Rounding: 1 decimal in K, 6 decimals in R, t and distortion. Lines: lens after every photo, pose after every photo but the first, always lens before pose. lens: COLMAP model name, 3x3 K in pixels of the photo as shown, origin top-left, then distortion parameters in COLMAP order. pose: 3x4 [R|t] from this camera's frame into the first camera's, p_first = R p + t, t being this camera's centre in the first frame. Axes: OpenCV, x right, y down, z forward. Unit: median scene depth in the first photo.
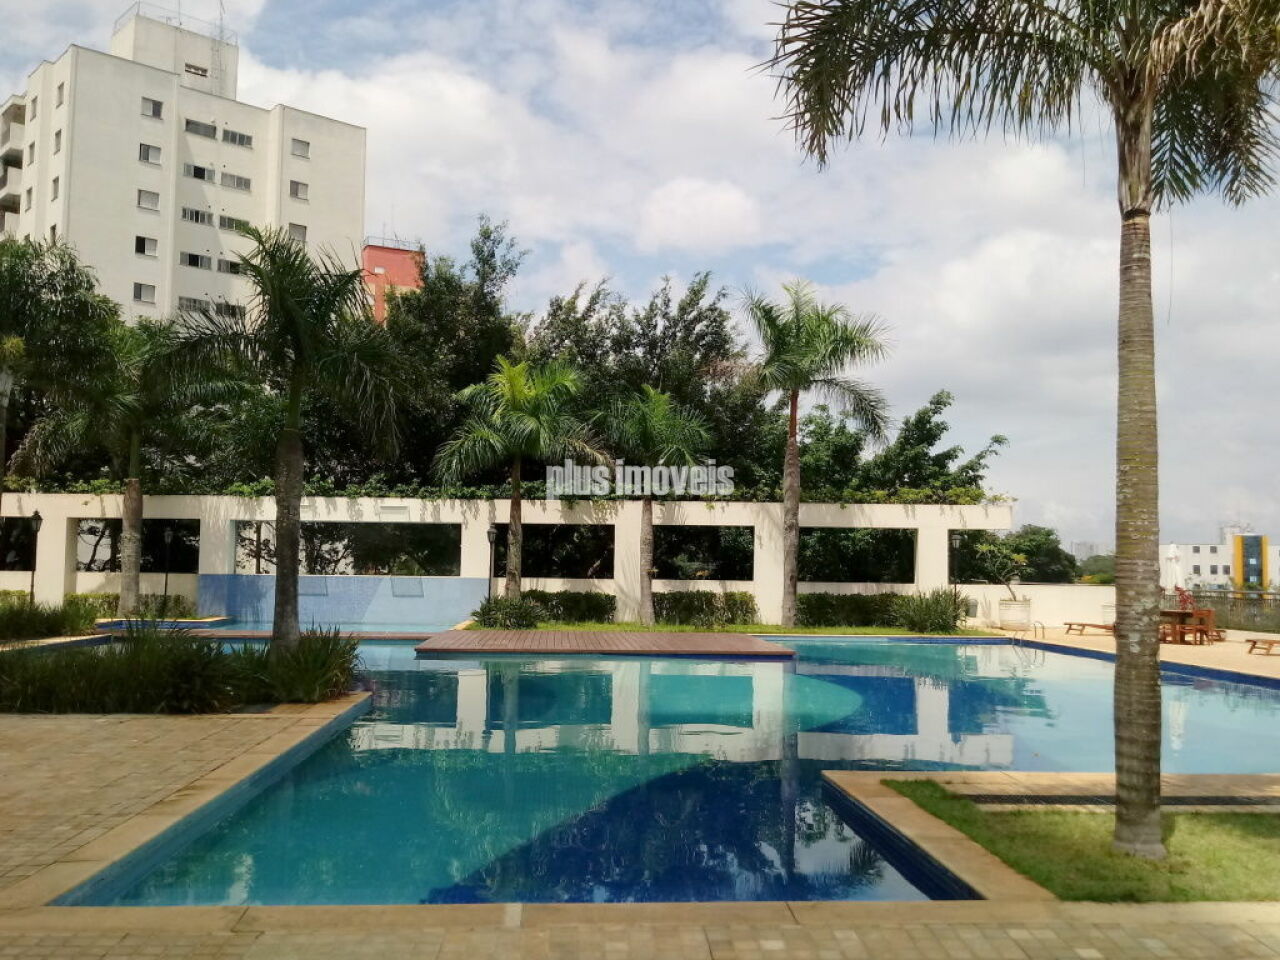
lens RADIAL K [[1150.4, 0, 640.0], [0, 1150.4, 480.0], [0, 0, 1]] dist [0.001329, 0.006507]
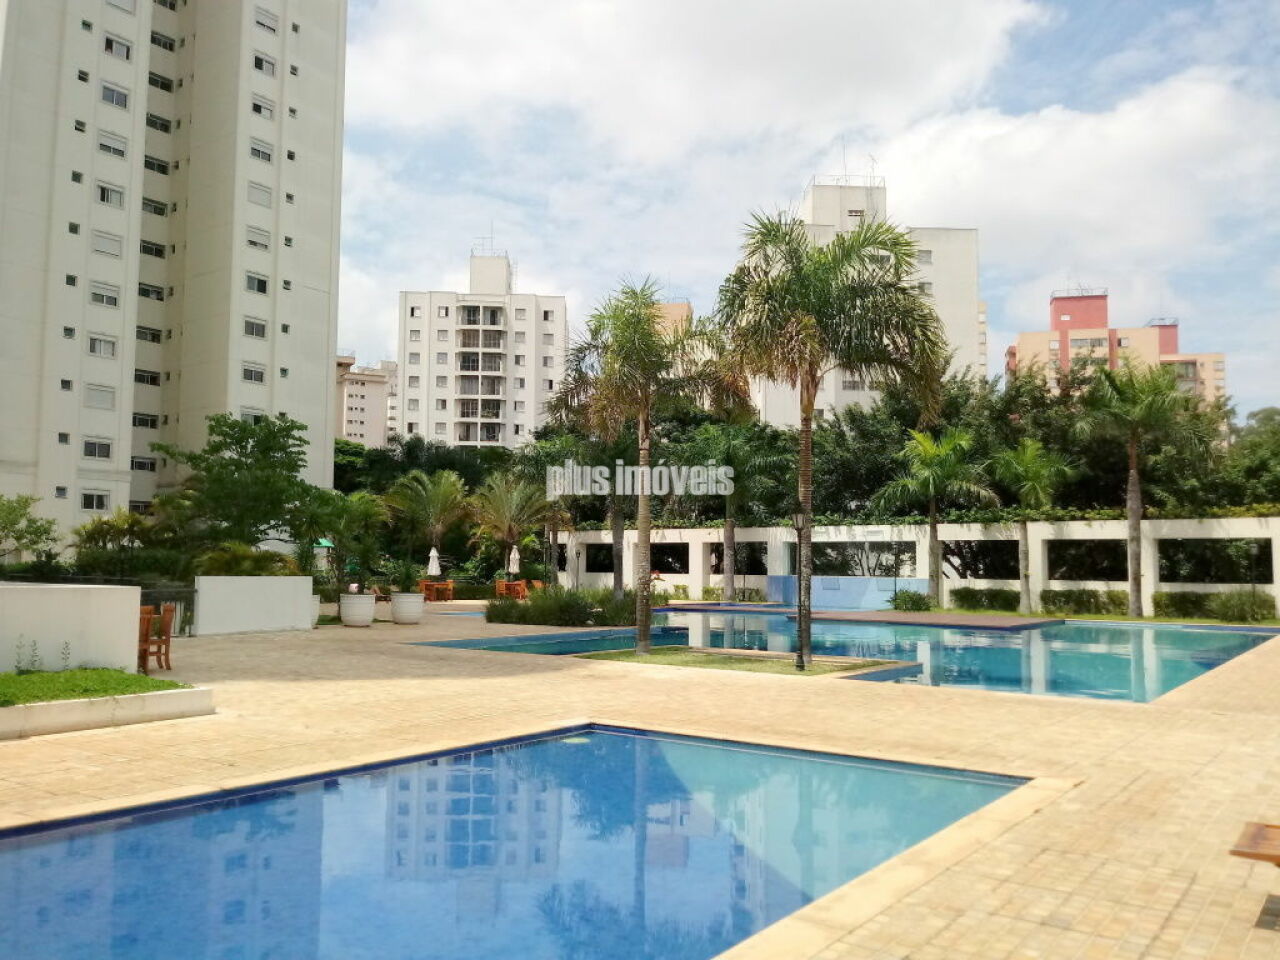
lens RADIAL K [[1042.6, 0, 640.0], [0, 1042.6, 480.0], [0, 0, 1]] dist [0.109079, -0.101232]
pose [[0.754002, -0.061957, -0.653943, 0.460988], [0.047872, 0.998077, -0.039364, -0.004223], [0.655125, -0.001625, 0.755519, -0.240283]]
